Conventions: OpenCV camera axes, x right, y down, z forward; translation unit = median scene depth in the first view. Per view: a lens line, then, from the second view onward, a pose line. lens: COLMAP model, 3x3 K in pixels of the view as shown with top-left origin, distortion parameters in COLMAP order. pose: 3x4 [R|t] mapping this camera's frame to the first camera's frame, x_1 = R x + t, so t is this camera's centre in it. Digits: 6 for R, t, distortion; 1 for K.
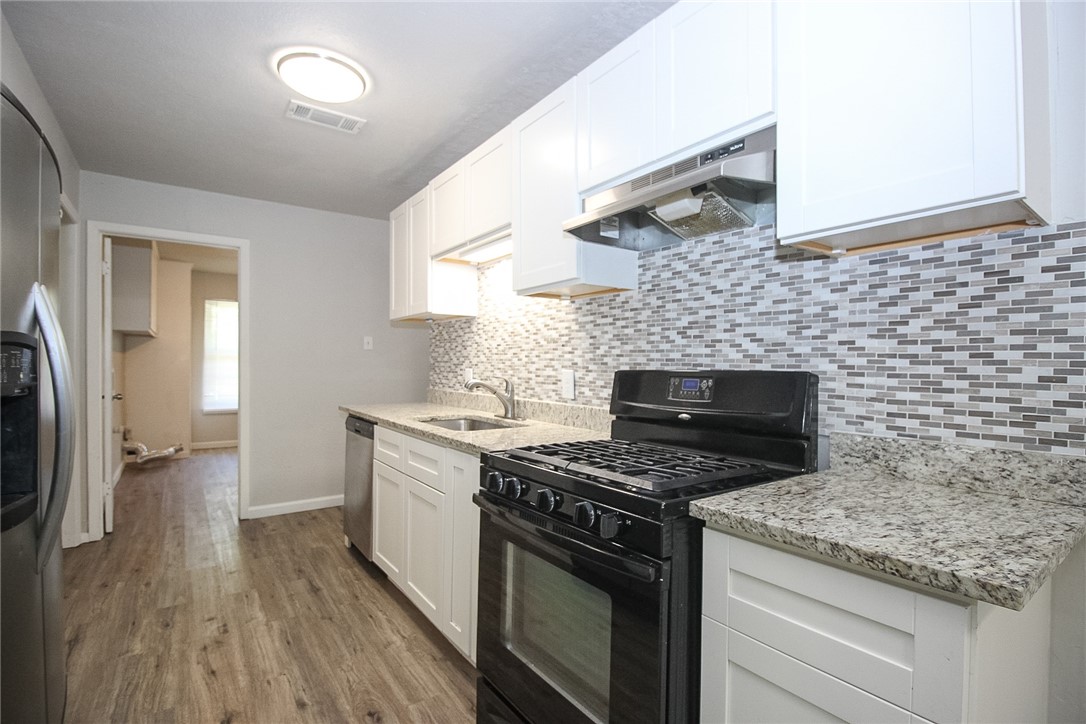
lens RADIAL K [[523.9, 0, 554.5], [0, 523.9, 363.1], [0, 0, 1]] dist [-0.010941, -0.003034]
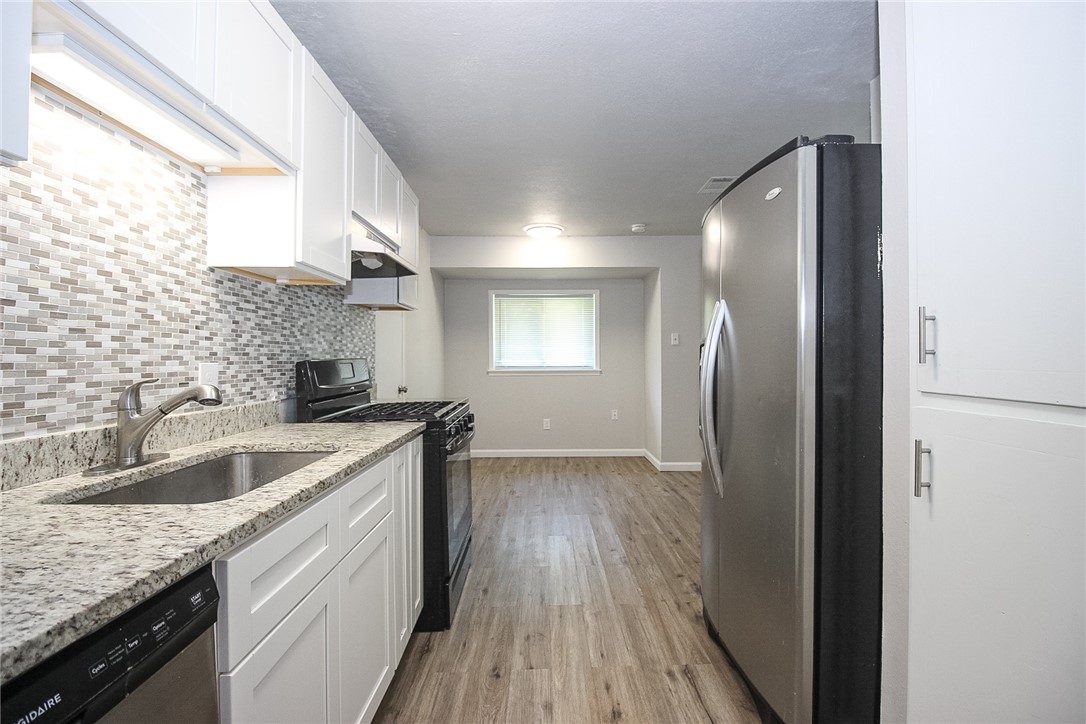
lens RADIAL K [[523.9, 0, 545.2], [0, 523.9, 360.6], [0, 0, 1]] dist [-0.010941, -0.003034]
pose [[-0.817026, -0.005957, 0.576569, -1.503084], [-0.002163, 0.999971, 0.007267, 0.007981], [-0.576596, 0.004690, -0.817016, 2.593145]]
